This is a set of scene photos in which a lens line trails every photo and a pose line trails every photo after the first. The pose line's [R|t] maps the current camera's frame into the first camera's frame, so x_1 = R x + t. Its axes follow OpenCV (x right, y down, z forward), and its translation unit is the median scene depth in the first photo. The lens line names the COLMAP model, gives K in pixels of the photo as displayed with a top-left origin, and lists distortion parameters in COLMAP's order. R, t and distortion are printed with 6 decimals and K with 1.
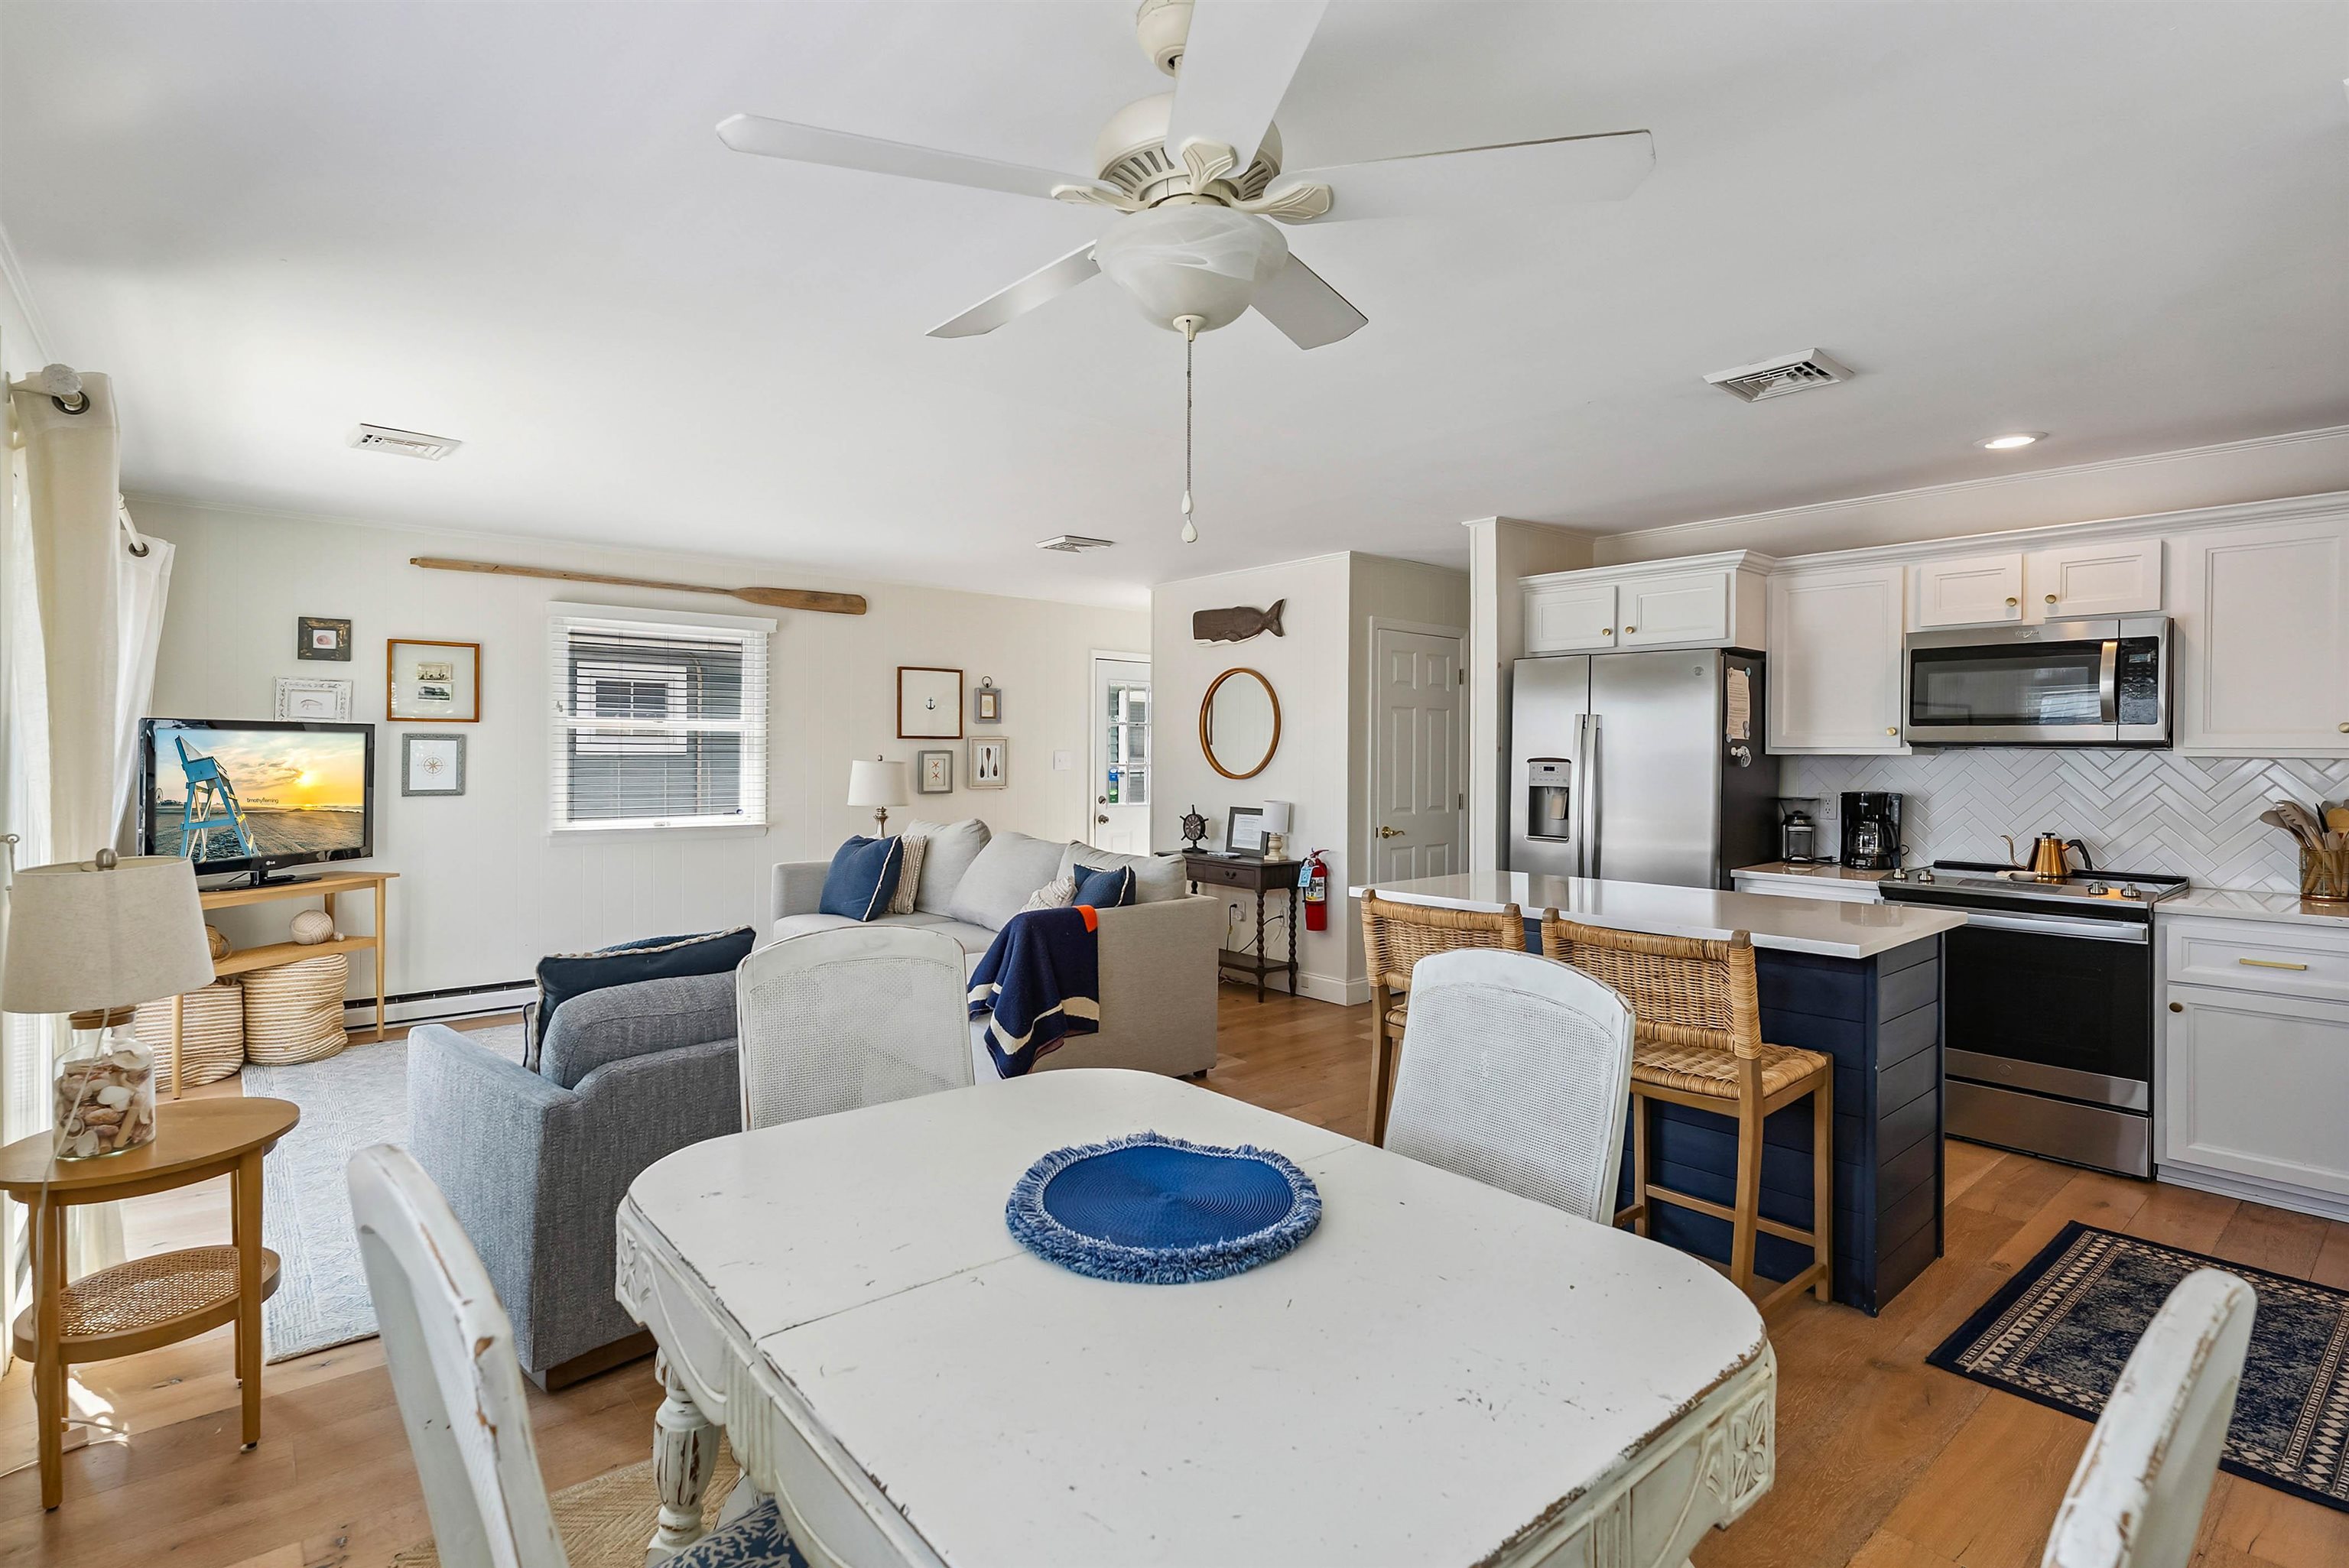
lens RADIAL K [[1118.5, 0, 1172.8], [0, 1118.5, 752.3], [0, 0, 1]] dist [-0.001261, -0.000435]
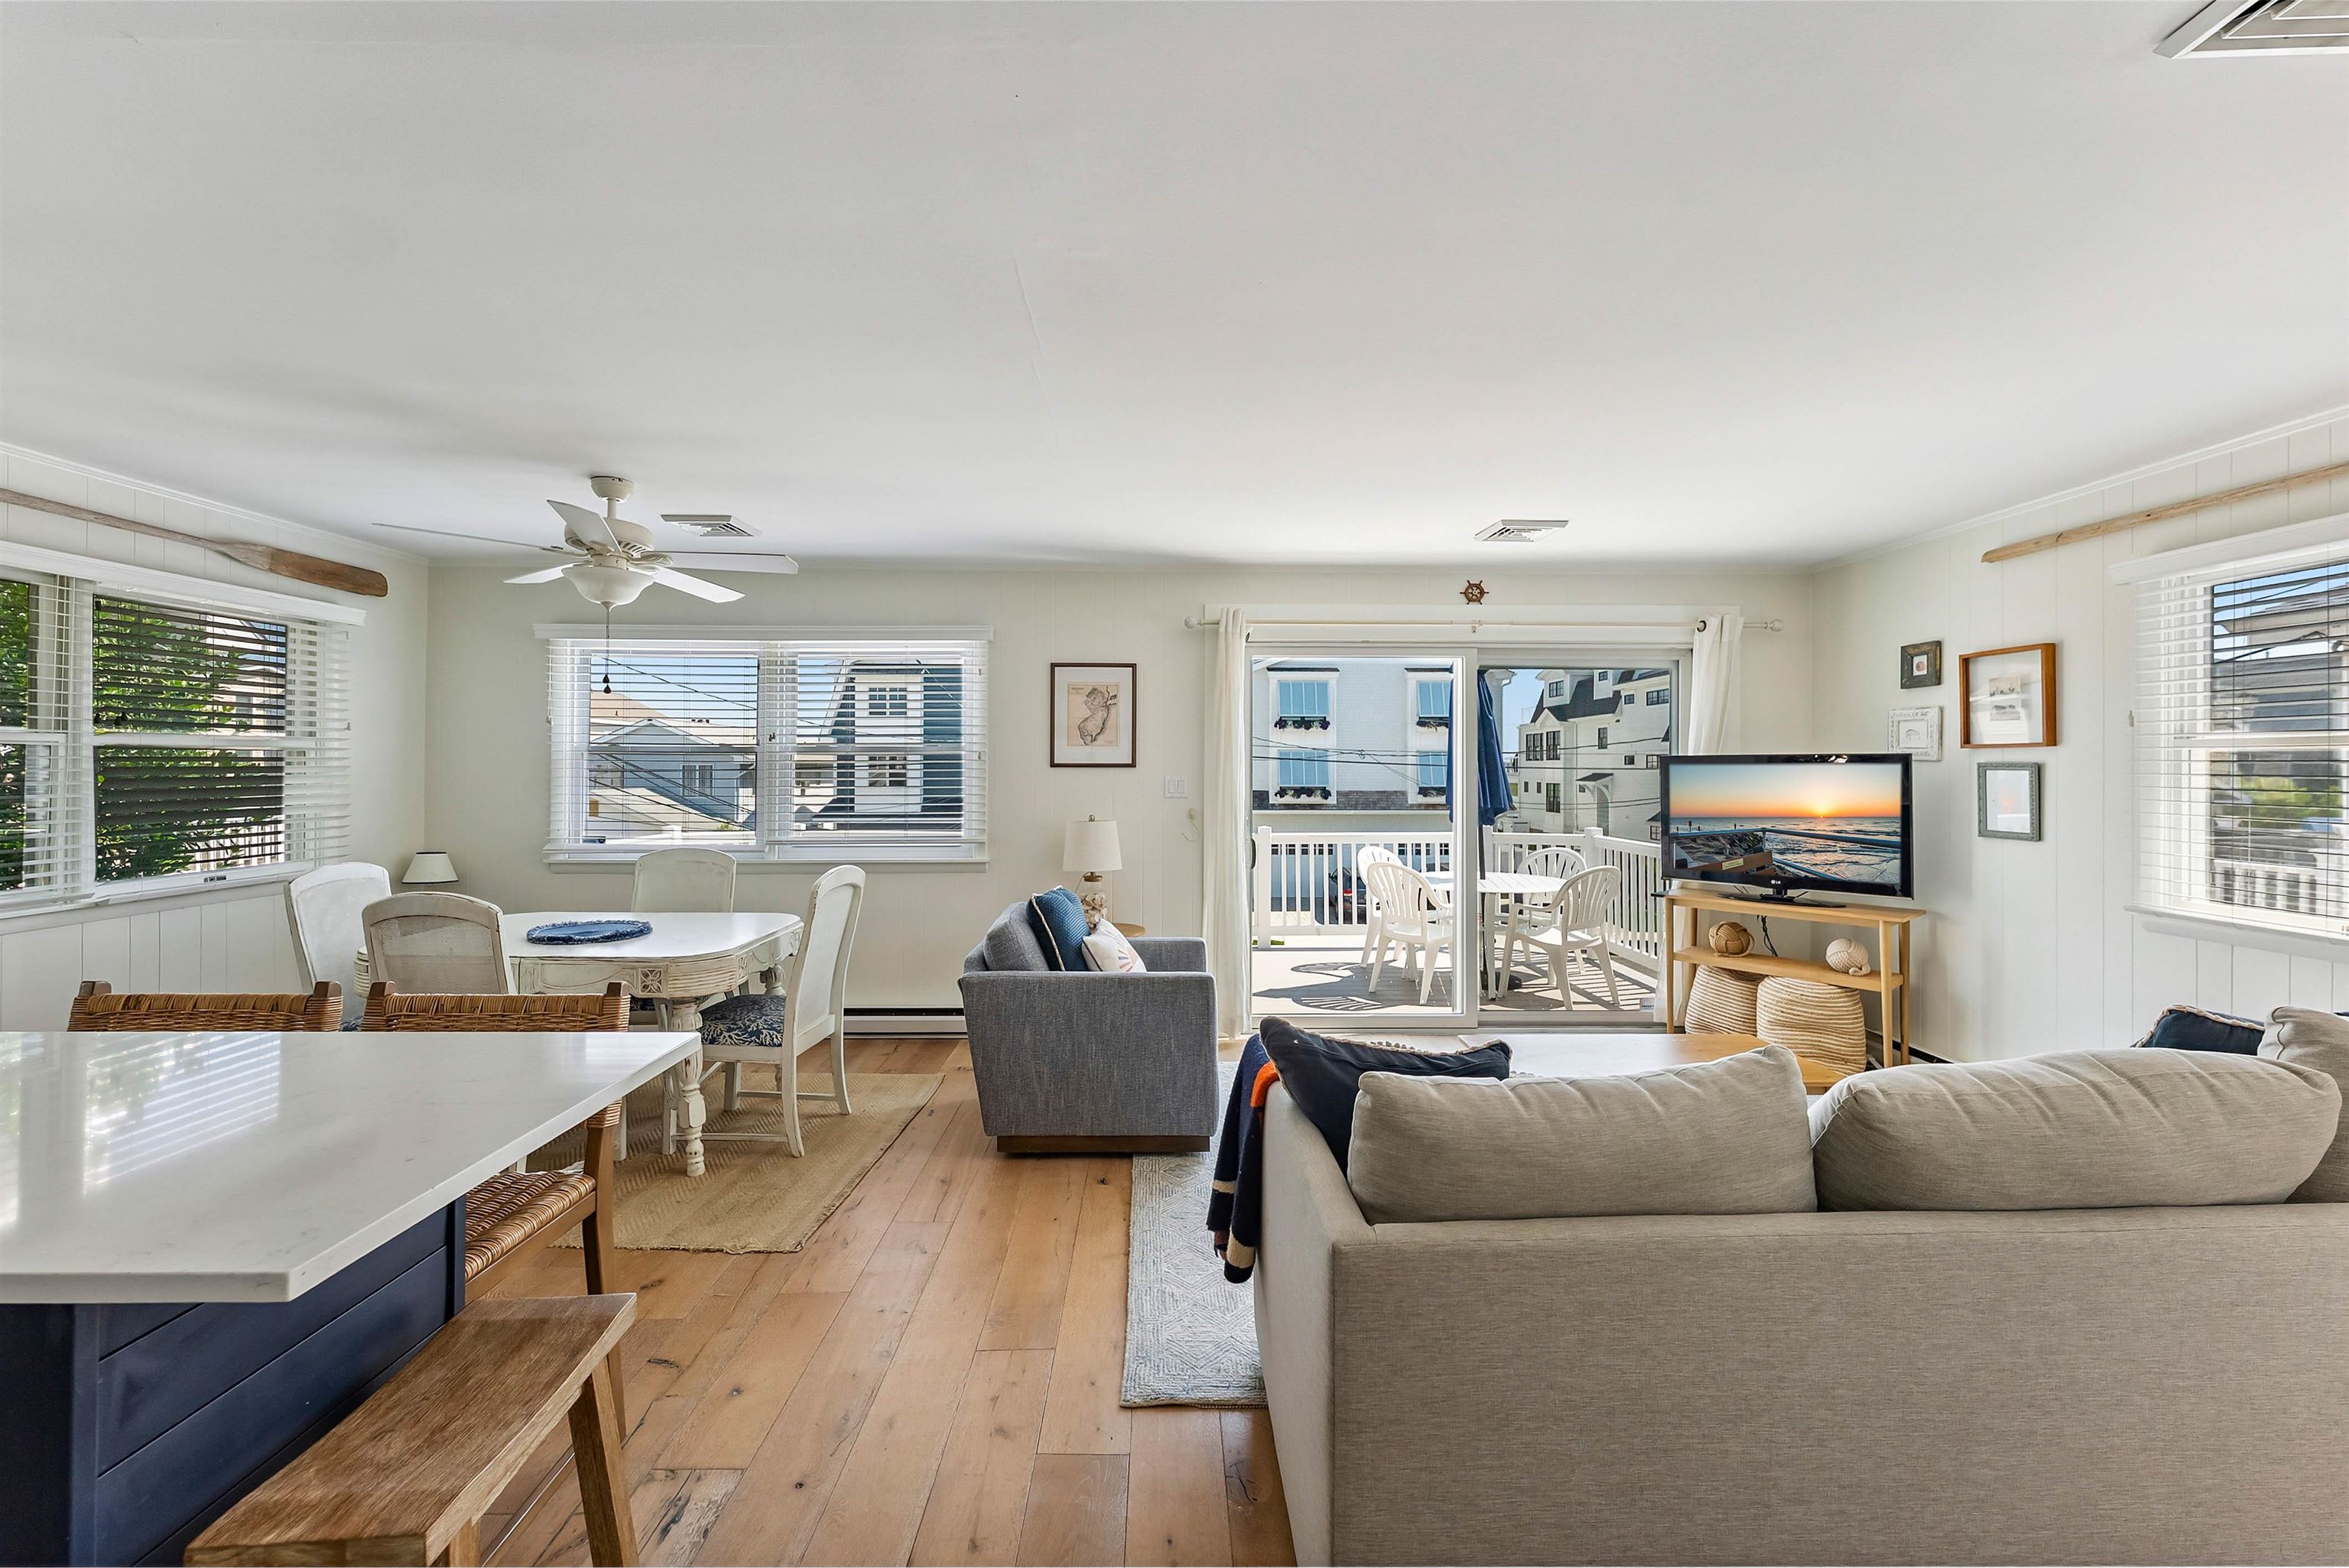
lens RADIAL K [[952.8, 0, 1207.5], [0, 952.8, 755.9], [0, 0, 1]] dist [0.000786, -0.000088]
pose [[-0.619837, -0.014861, -0.784590, 0.270733], [-0.005088, 0.999876, -0.014919, -0.008828], [0.784714, -0.005255, -0.619836, 1.078842]]
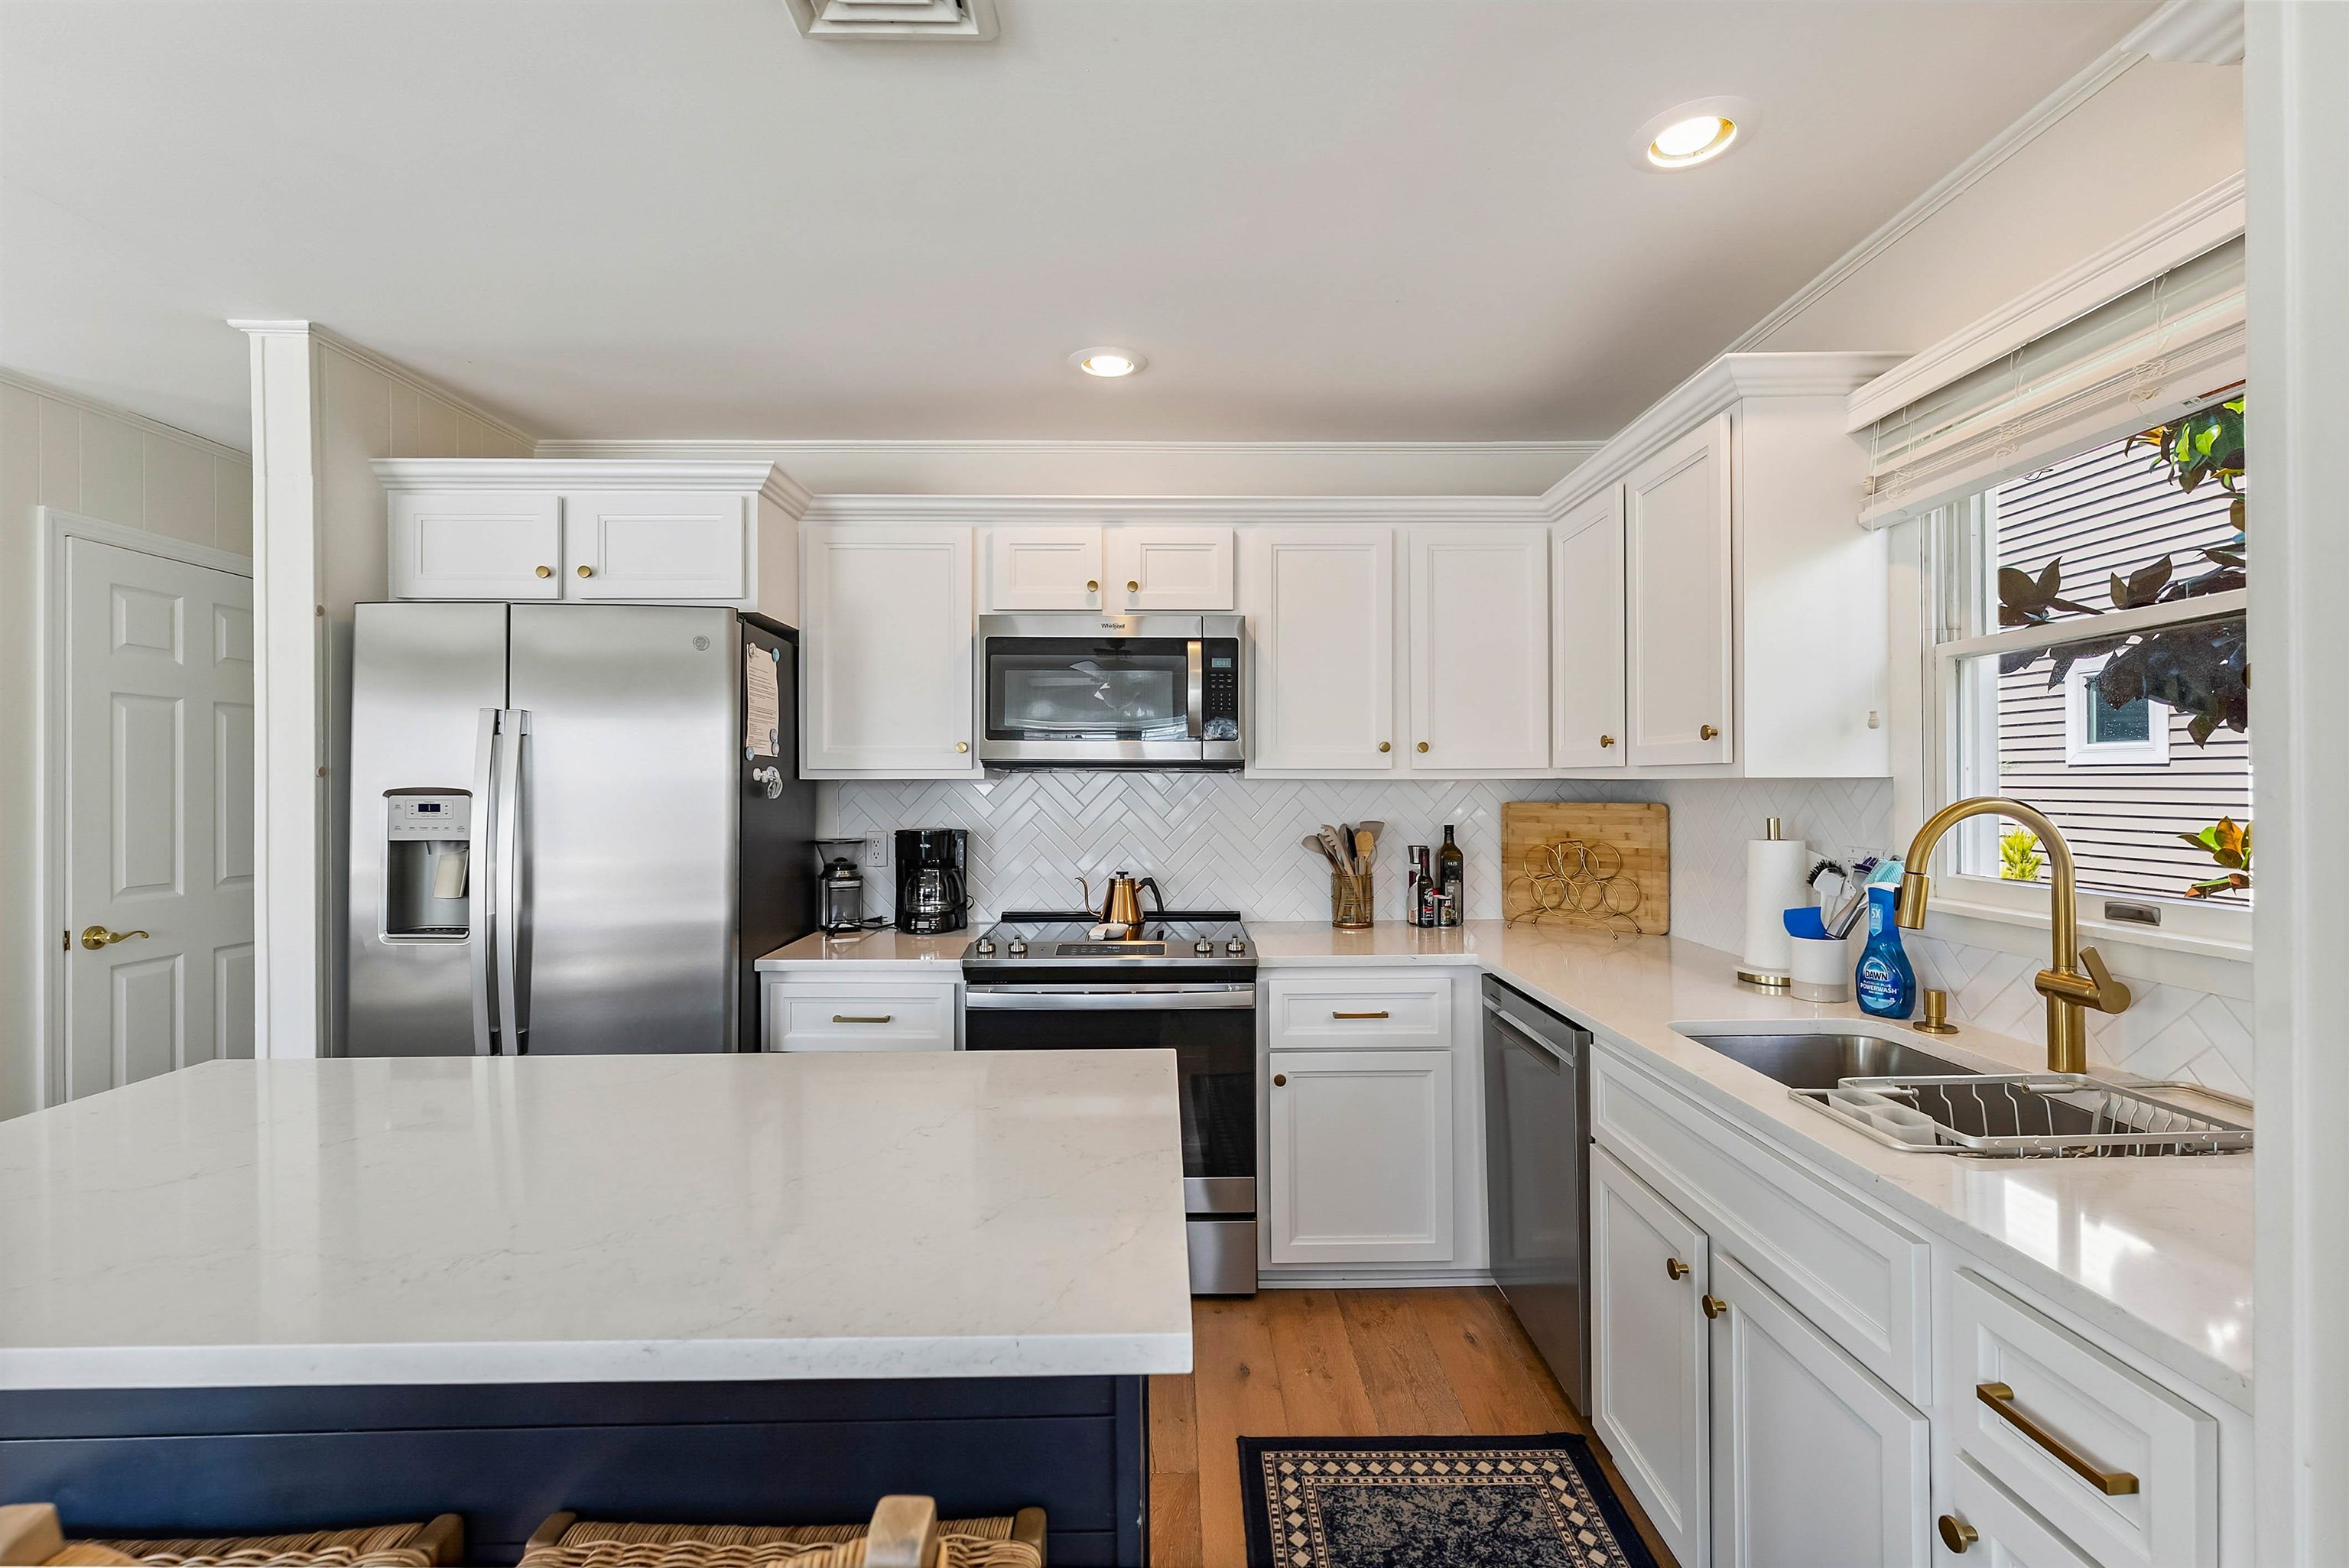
lens RADIAL K [[1029.2, 0, 1174.5], [0, 1029.2, 784.0], [0, 0, 1]] dist [0.000306, -0.000123]
pose [[0.642487, -0.007444, 0.766261, 0.185288], [0.006244, 0.999970, 0.004479, 0.003124], [-0.766271, 0.001907, 0.642514, 0.399382]]
